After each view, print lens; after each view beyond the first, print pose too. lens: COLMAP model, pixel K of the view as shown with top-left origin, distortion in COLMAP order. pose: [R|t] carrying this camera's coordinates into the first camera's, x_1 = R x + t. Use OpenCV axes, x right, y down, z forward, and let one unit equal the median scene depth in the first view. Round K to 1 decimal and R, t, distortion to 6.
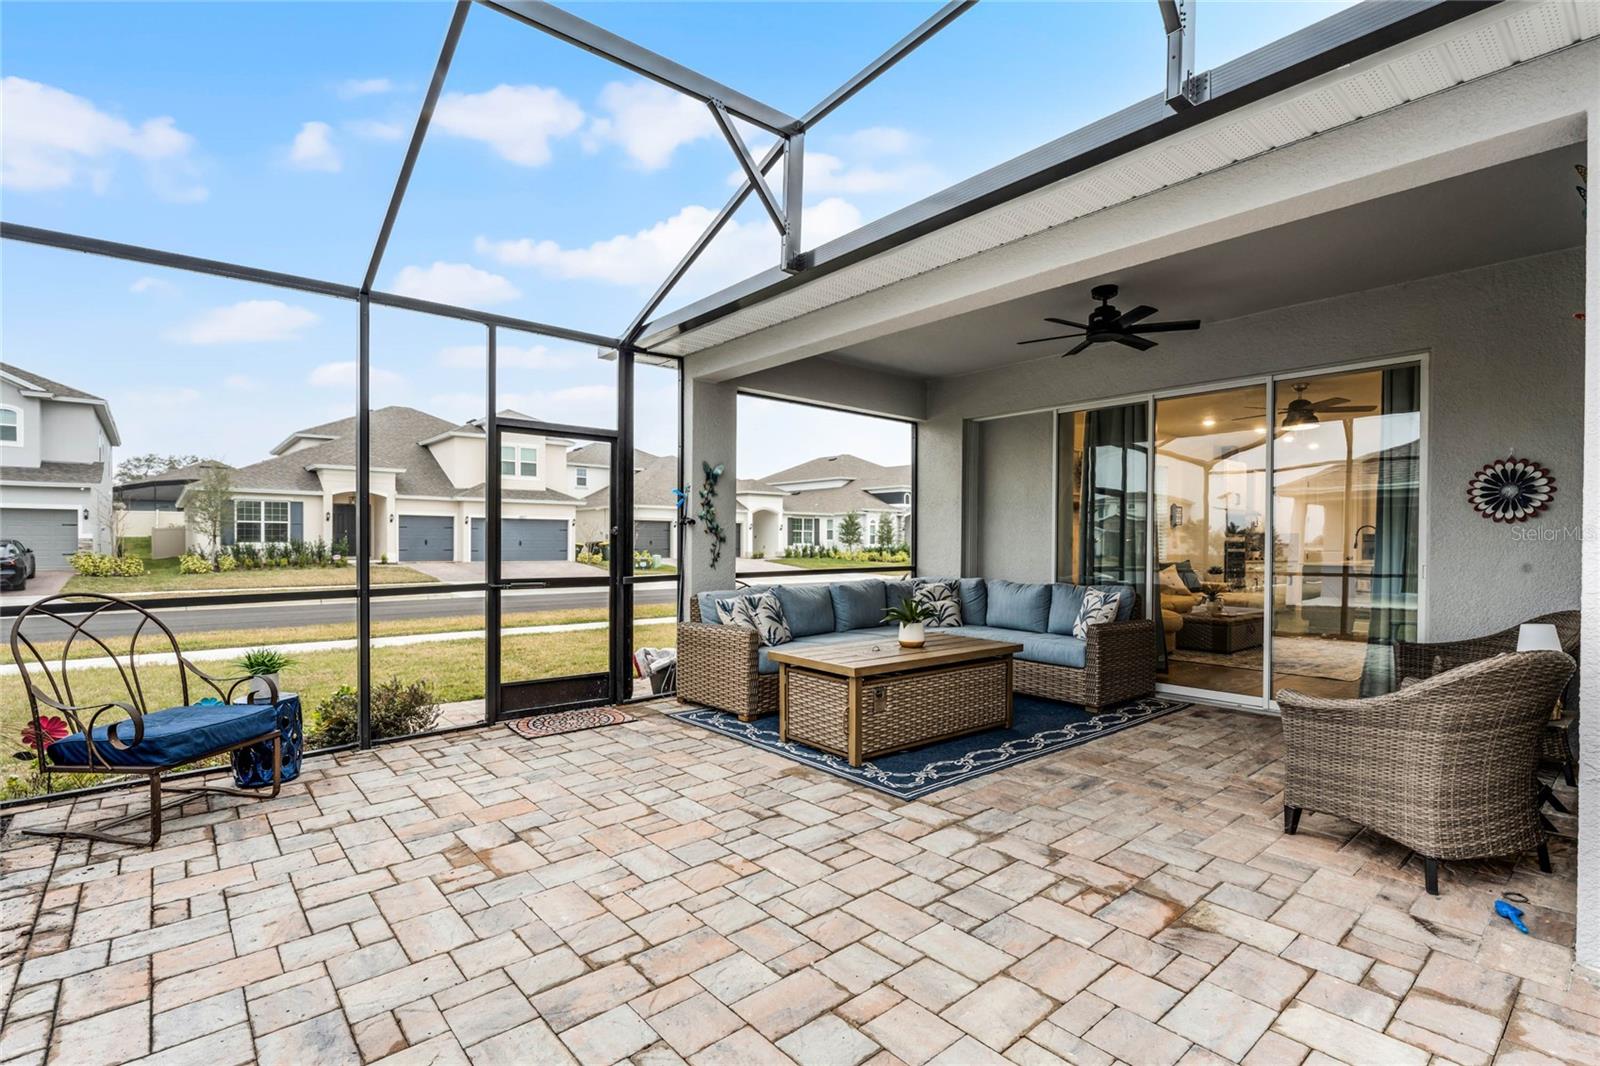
lens RADIAL K [[742.0, 0, 794.1], [0, 742.0, 541.1], [0, 0, 1]] dist [-0.002411, -0.000607]
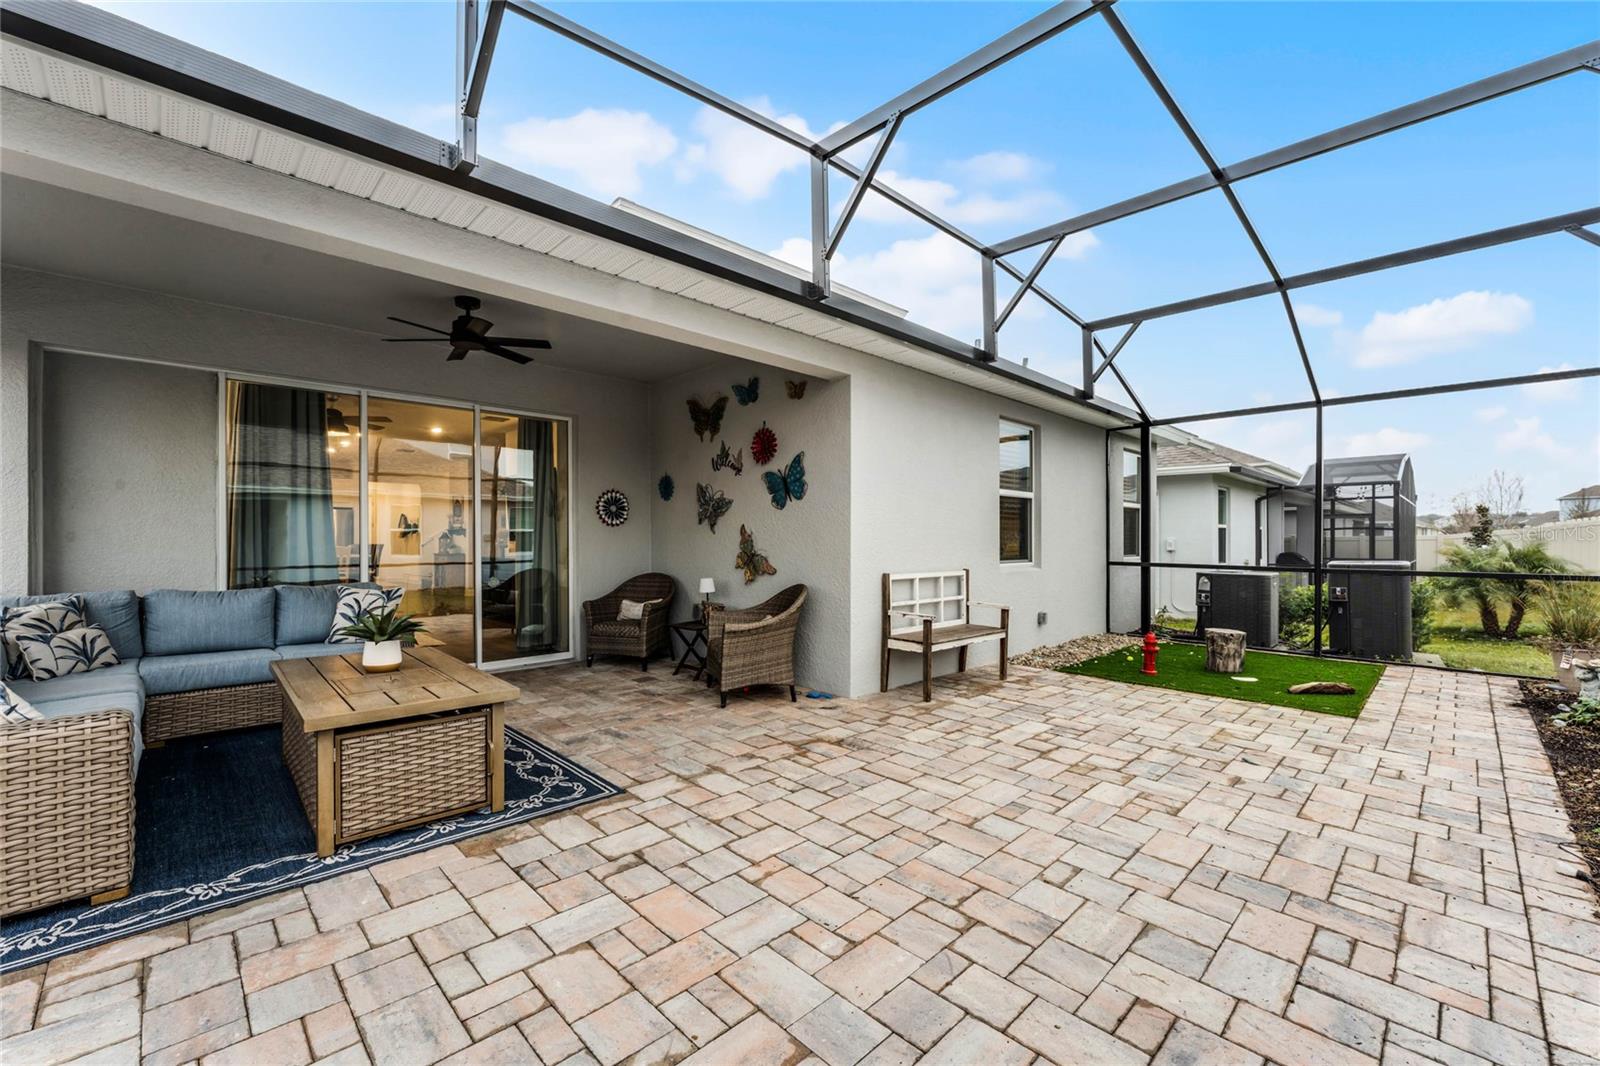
lens RADIAL K [[655.3, 0, 794.0], [0, 655.3, 537.2], [0, 0, 1]] dist [-0.004745, 0.000592]
pose [[-0.060475, -0.002352, 0.998167, -0.710716], [-0.004076, 0.999989, 0.002109, -0.004456], [-0.998161, -0.003941, -0.060484, 0.765344]]
